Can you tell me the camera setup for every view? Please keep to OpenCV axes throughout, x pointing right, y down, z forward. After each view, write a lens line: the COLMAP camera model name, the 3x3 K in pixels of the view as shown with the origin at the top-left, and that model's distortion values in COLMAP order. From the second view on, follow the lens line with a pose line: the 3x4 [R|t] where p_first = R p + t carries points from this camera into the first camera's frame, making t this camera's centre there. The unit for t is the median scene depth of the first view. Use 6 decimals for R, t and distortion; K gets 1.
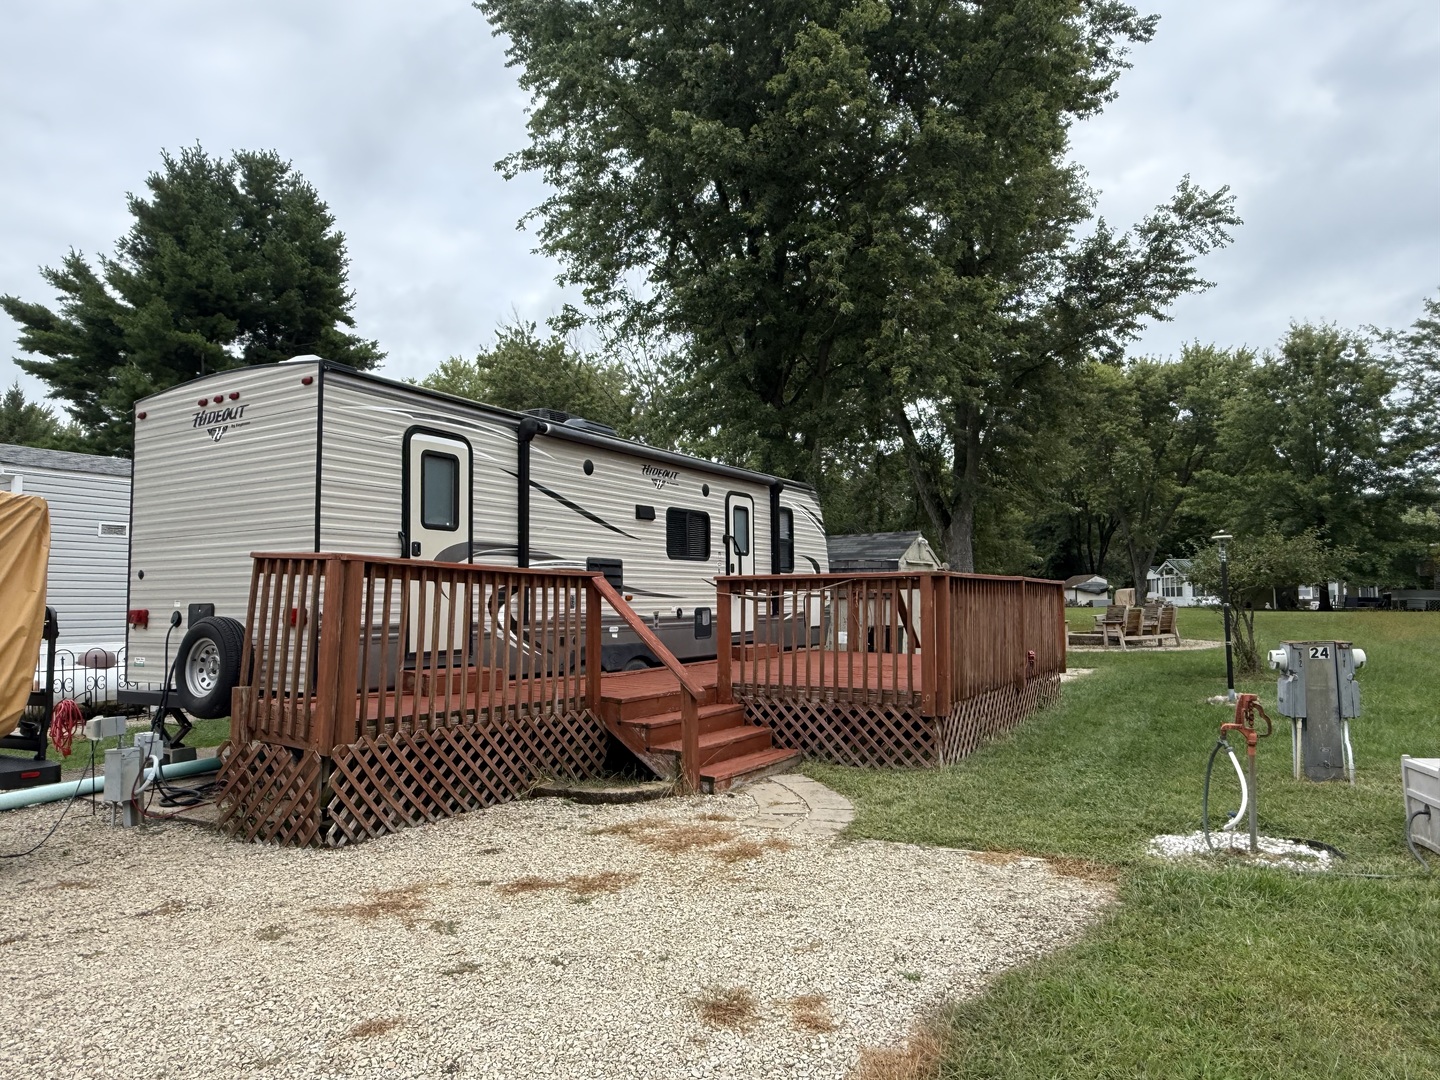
lens RADIAL K [[909.8, 0, 718.5], [0, 909.8, 546.6], [0, 0, 1]] dist [-0.000282, -0.001918]
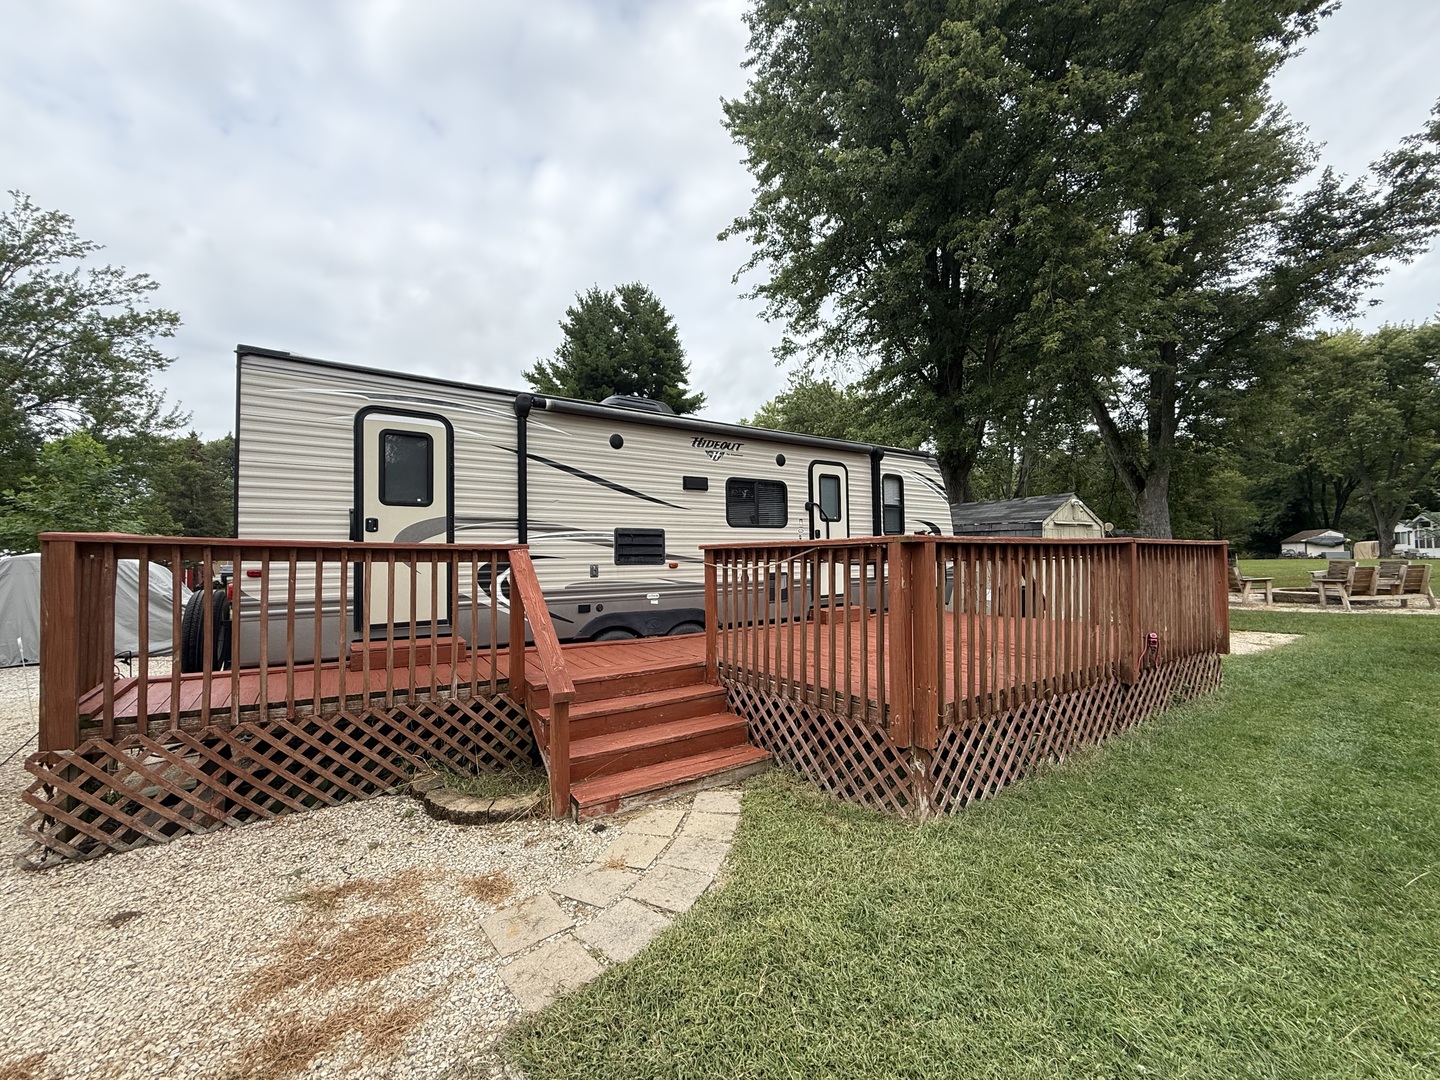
lens RADIAL K [[571.9, 0, 719.6], [0, 571.9, 542.4], [0, 0, 1]] dist [0.000344, -0.000361]
pose [[0.908574, -0.016182, -0.417411, 0.098099], [0.031942, 0.999015, 0.030799, 0.004922], [0.416501, -0.041316, 0.908196, 0.187855]]
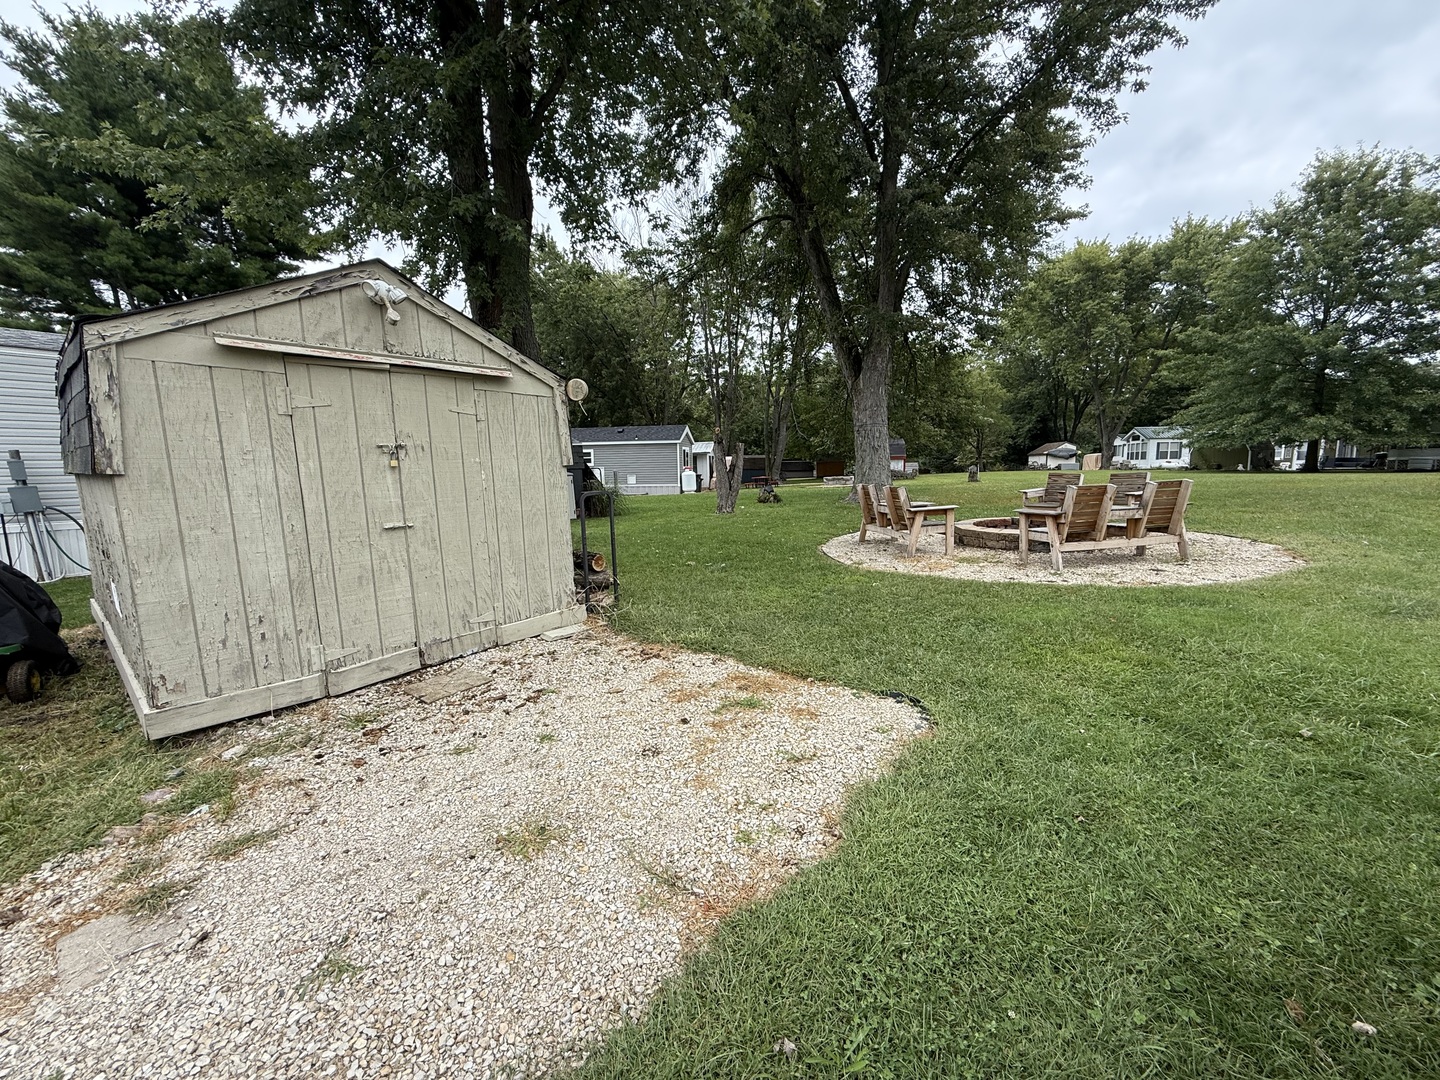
lens RADIAL K [[571.9, 0, 720.7], [0, 571.9, 541.3], [0, 0, 1]] dist [0.000344, -0.000361]
pose [[0.987979, 0.007493, -0.154404, 0.287873], [0.021396, 0.982582, 0.184591, 0.035554], [0.153097, -0.185676, 0.970611, 0.622007]]
